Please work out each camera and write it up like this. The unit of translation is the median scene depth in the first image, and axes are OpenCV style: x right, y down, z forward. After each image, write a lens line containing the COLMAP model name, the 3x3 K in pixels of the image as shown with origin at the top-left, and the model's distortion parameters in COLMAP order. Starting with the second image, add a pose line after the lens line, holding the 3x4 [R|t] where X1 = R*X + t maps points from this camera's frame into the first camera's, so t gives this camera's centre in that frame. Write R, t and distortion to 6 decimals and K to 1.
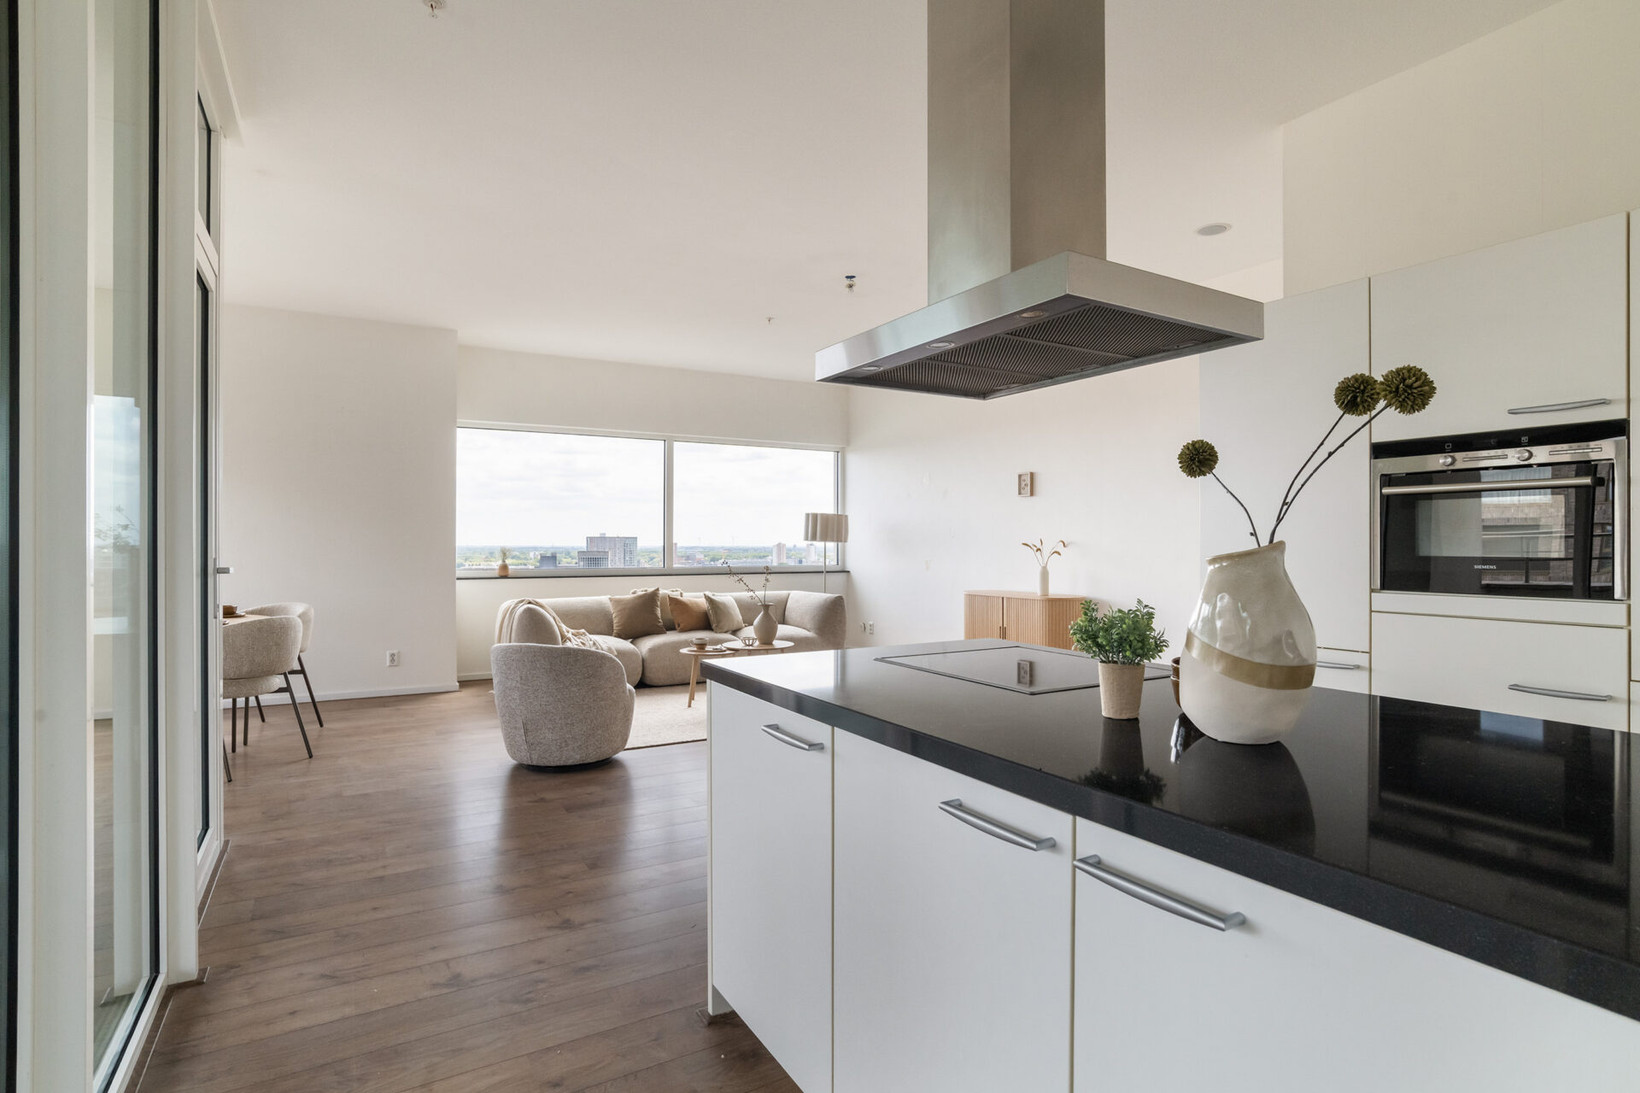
lens RADIAL K [[830.9, 0, 828.3], [0, 830.9, 542.3], [0, 0, 1]] dist [-0.014093, 0.007212]
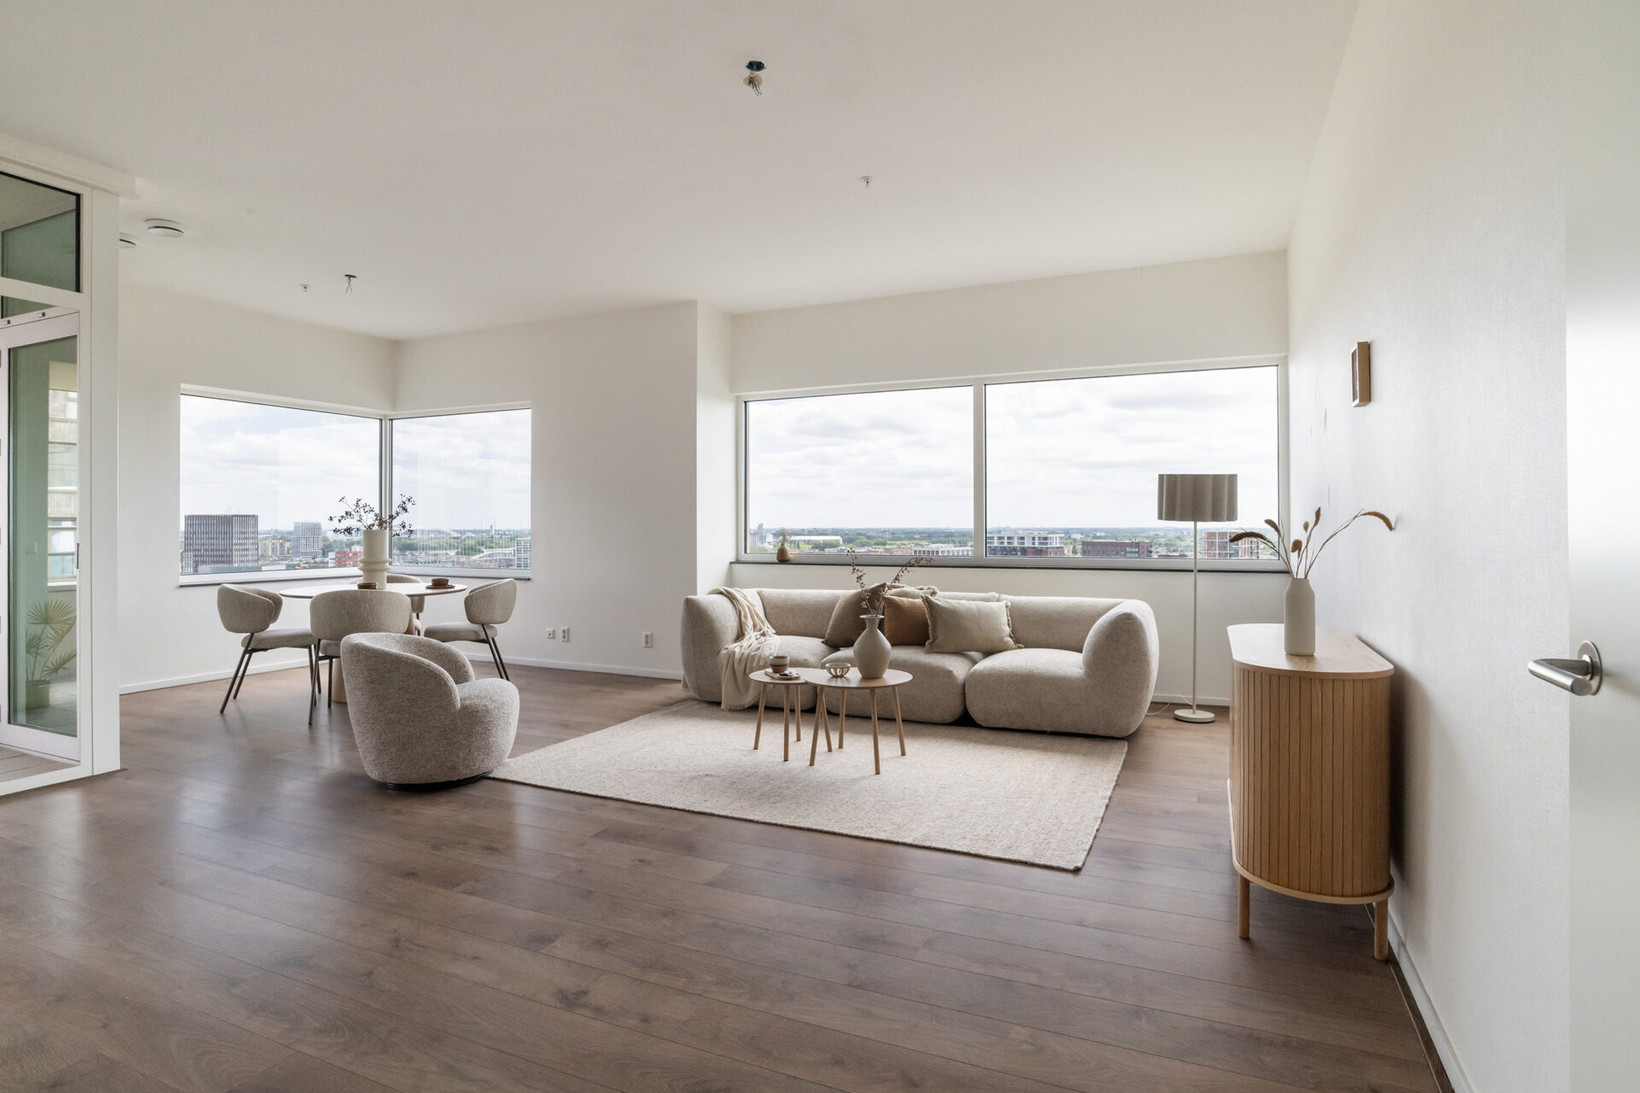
lens RADIAL K [[830.9, 0, 819.4], [0, 830.9, 504.7], [0, 0, 1]] dist [-0.014093, 0.007212]
pose [[0.584765, -0.022111, -0.810902, 0.449009], [-0.001845, 0.999590, -0.028587, 0.006796], [0.811201, 0.018213, 0.584484, 0.641955]]
